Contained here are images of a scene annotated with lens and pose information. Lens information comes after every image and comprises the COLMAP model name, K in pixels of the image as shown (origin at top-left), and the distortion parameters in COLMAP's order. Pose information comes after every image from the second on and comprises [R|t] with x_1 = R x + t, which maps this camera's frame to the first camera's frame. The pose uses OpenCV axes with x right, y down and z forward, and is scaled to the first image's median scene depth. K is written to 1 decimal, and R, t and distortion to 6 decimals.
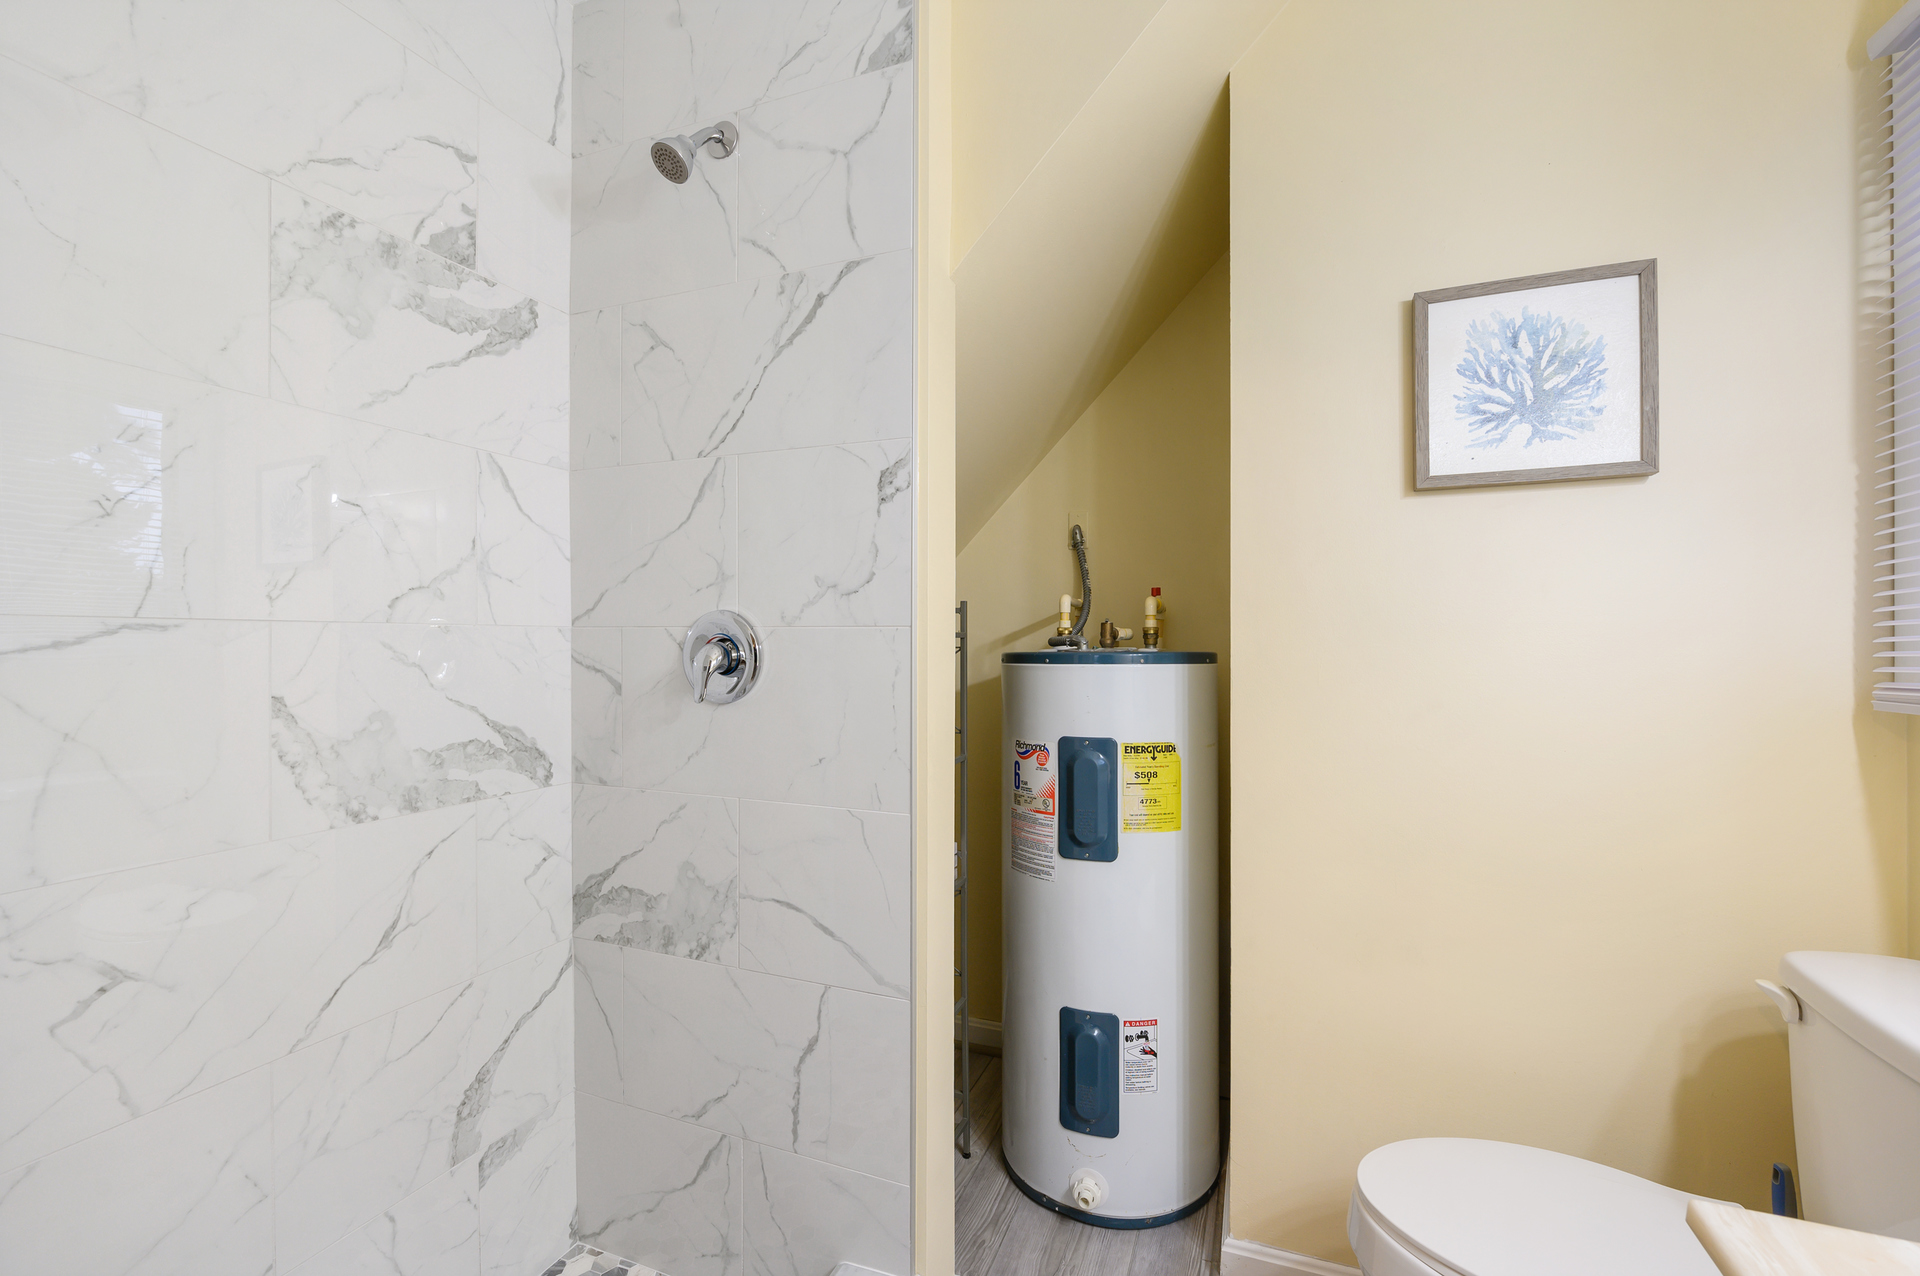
lens RADIAL K [[762.8, 0, 958.2], [0, 762.8, 640.6], [0, 0, 1]] dist [-0.009814, -0.000016]
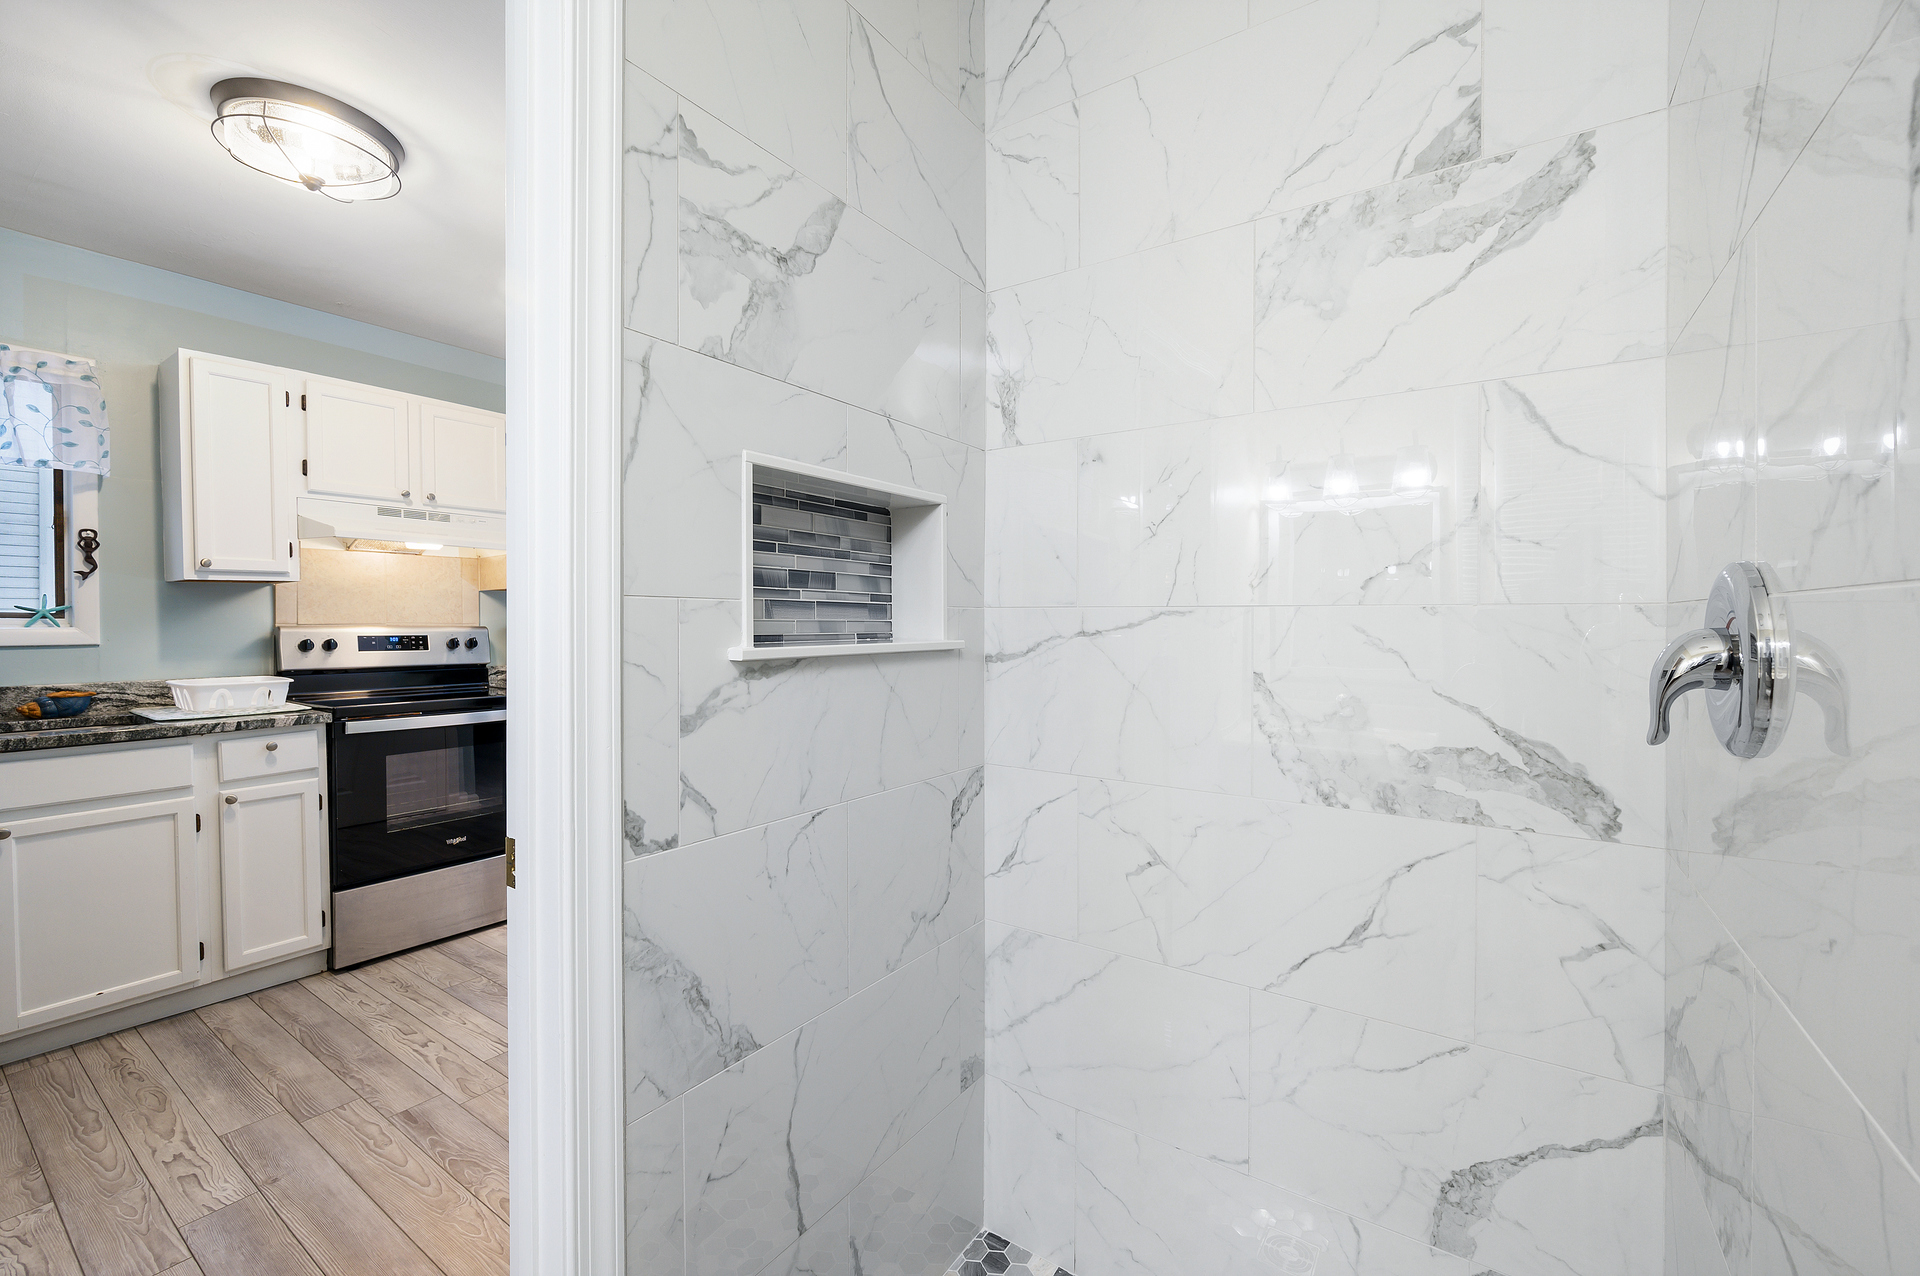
lens RADIAL K [[762.8, 0, 961.6], [0, 762.8, 635.9], [0, 0, 1]] dist [-0.009814, -0.000016]
pose [[-0.192326, 0.012736, -0.981248, 0.260197], [-0.006058, 0.999881, 0.014165, 0.004391], [0.981312, 0.008669, -0.192226, 0.651343]]
